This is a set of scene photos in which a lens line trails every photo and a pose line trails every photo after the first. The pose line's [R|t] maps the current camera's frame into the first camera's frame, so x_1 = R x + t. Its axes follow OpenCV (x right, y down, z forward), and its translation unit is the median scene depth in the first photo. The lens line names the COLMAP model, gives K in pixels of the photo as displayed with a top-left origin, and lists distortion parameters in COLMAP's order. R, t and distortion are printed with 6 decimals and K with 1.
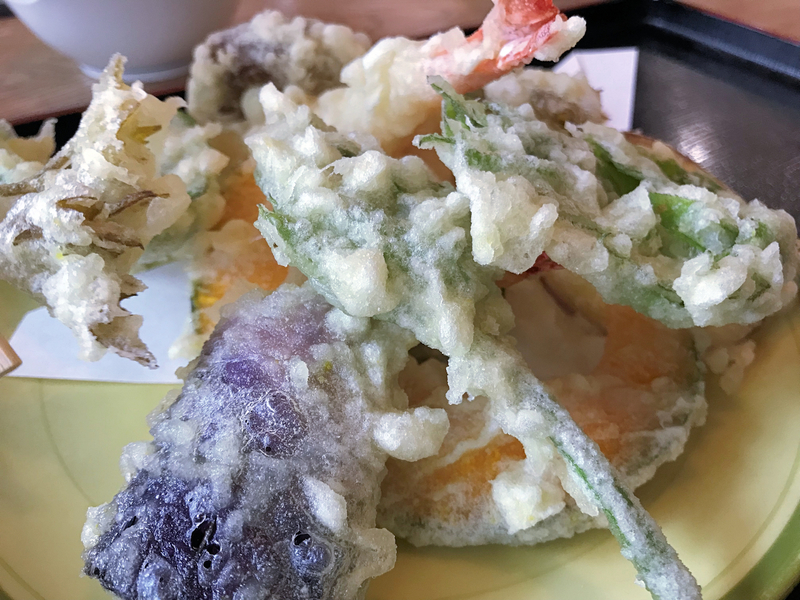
lens RADIAL K [[676.8, 0, 400.0], [0, 676.8, 300.0], [0, 0, 1]] dist [0.003100, 0.019879]
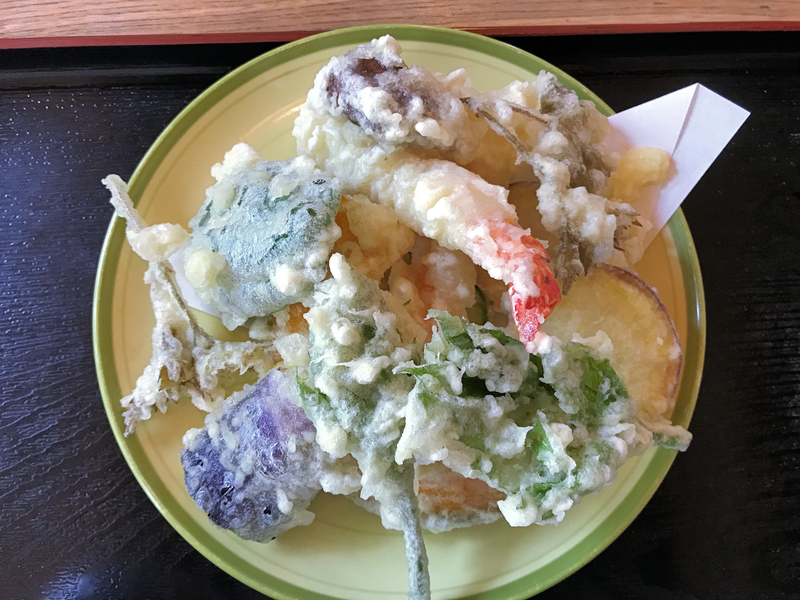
lens RADIAL K [[676.8, 0, 400.0], [0, 676.8, 300.0], [0, 0, 1]] dist [0.003100, 0.019879]
pose [[0.891494, 0.451582, -0.036229, 0.004188], [-0.326352, 0.695616, 0.640010, -1.527118], [0.314219, -0.558741, 0.767512, -0.134334]]
